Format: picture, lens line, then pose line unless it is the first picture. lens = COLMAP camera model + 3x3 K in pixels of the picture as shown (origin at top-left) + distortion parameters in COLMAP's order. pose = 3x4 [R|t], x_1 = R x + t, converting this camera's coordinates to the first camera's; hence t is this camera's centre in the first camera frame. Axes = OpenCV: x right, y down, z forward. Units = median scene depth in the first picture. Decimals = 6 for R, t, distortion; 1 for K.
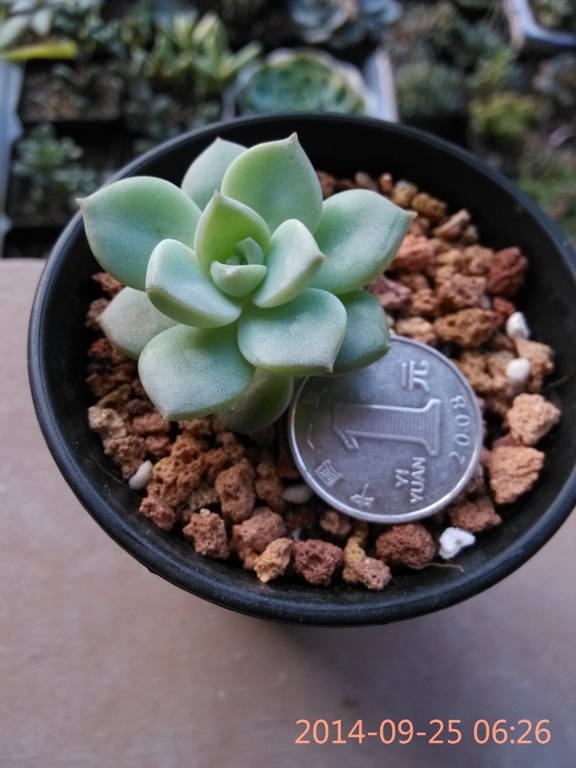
lens RADIAL K [[628.2, 0, 280.8], [0, 628.2, 390.0], [0, 0, 1]] dist [0.014305, -0.075760]
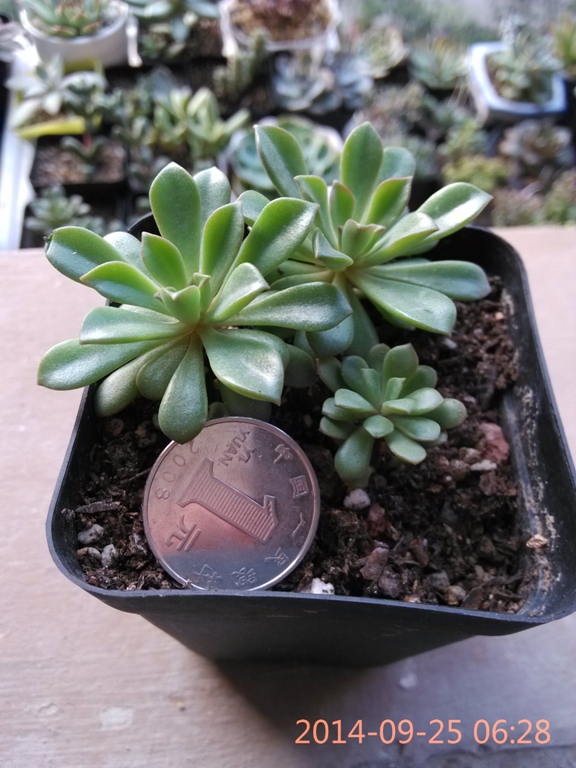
lens RADIAL K [[623.4, 0, 280.9], [0, 623.4, 393.5], [0, 0, 1]] dist [0.021699, -0.082255]
pose [[0.998943, -0.045967, 0.000398, 0.002311], [0.045540, 0.988410, -0.144819, 0.114499], [0.006264, 0.144684, 0.989458, -0.030647]]
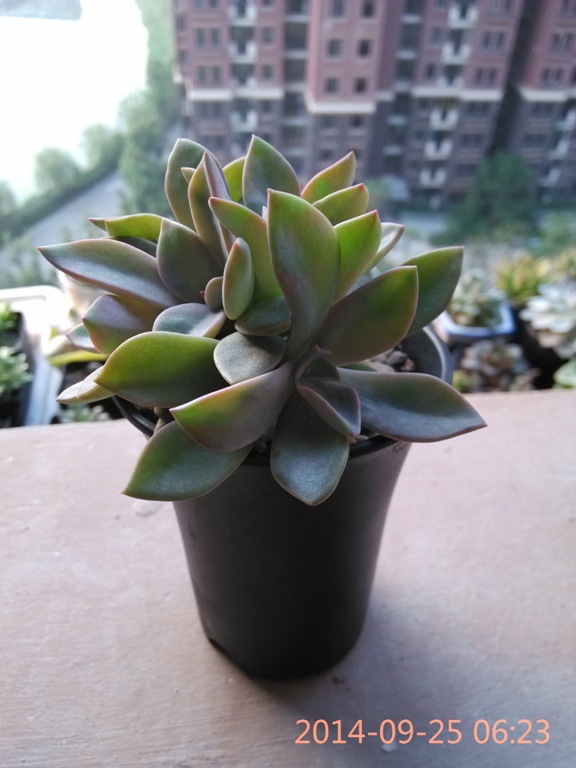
lens RADIAL K [[623.4, 0, 283.7], [0, 623.4, 388.1], [0, 0, 1]] dist [0.021699, -0.082255]
pose [[0.996567, -0.077058, 0.030256, 0.005174], [0.081942, 0.866139, -0.493040, 0.224209], [0.011786, 0.493826, 0.869481, -0.121334]]
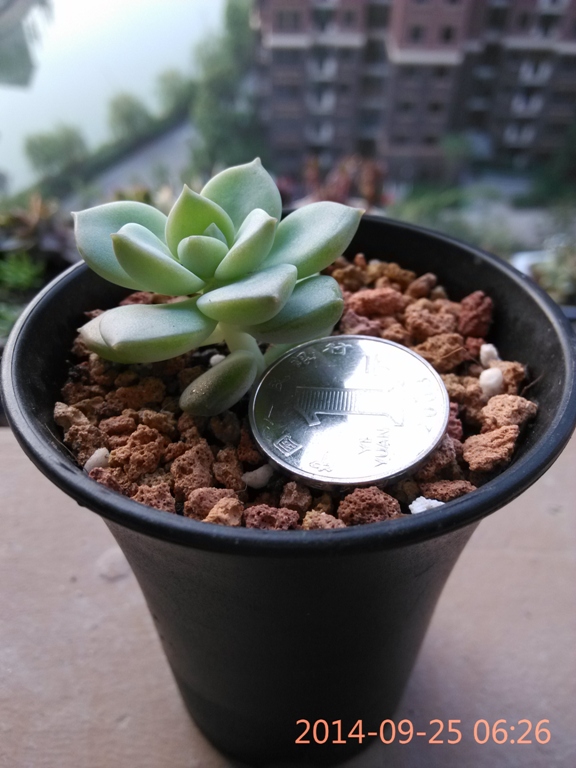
lens RADIAL K [[623.4, 0, 285.2], [0, 623.4, 400.6], [0, 0, 1]] dist [0.021699, -0.082255]
pose [[0.997776, -0.012496, -0.065472, 0.027401], [-0.016346, 0.906401, -0.422102, 0.095575], [0.064618, 0.422234, 0.904181, 0.024928]]
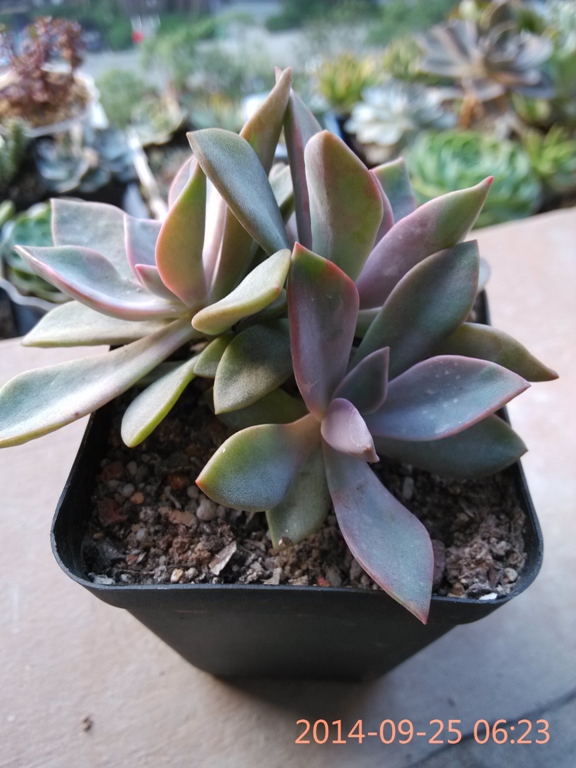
lens RADIAL K [[623.4, 0, 291.1], [0, 623.4, 390.5], [0, 0, 1]] dist [0.021699, -0.082255]
pose [[0.946399, -0.257012, 0.195635, 0.135653], [0.292992, 0.938038, -0.185044, 0.106517], [-0.135954, 0.232445, 0.963061, -0.039662]]
